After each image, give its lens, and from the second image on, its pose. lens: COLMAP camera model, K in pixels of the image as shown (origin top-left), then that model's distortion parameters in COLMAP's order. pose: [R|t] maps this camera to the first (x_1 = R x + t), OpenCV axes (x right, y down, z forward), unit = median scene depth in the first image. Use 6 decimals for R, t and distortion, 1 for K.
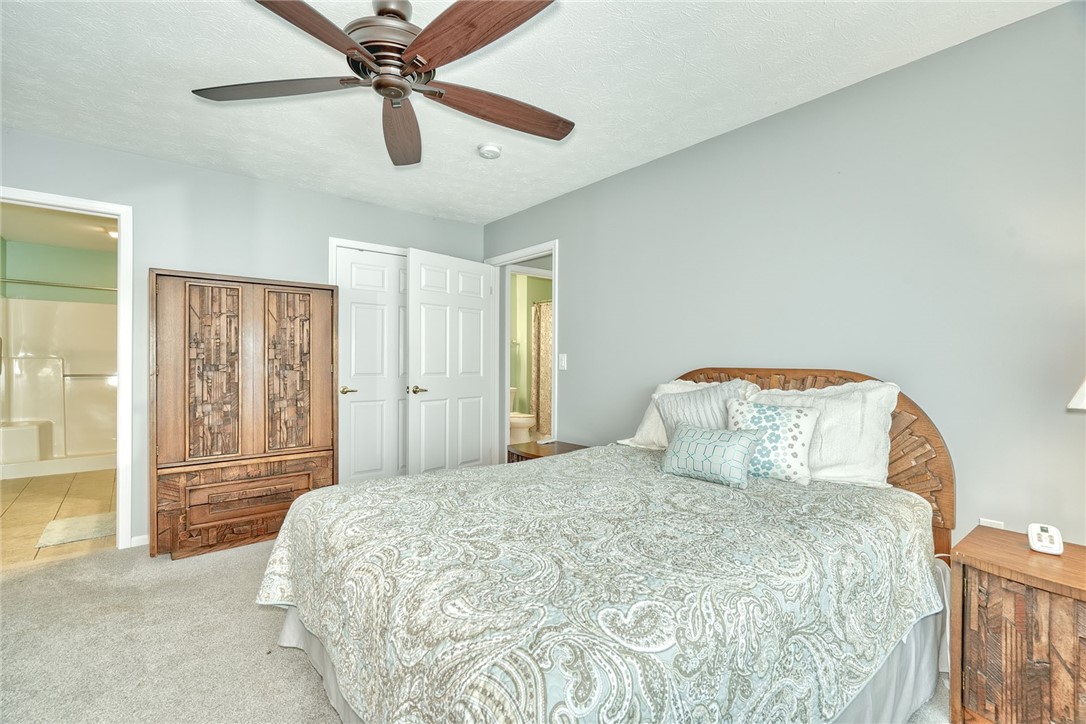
lens RADIAL K [[499.6, 0, 543.0], [0, 499.6, 362.0], [0, 0, 1]] dist [-0.013707, 0.010824]
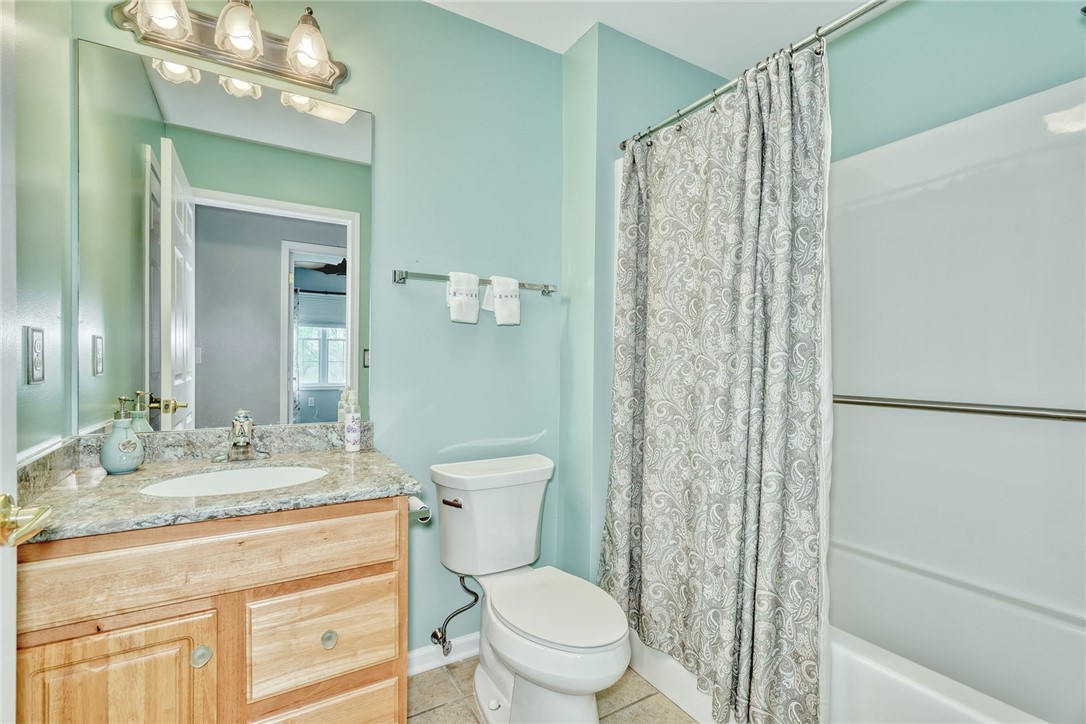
lens RADIAL K [[497.7, 0, 543.3], [0, 497.7, 355.3], [0, 0, 1]] dist [-0.001956, -0.000441]
pose [[0.988399, 0.001775, -0.151870, -0.018885], [-0.003085, 0.999960, -0.008391, -0.002721], [0.151849, 0.008762, 0.988365, 0.741892]]
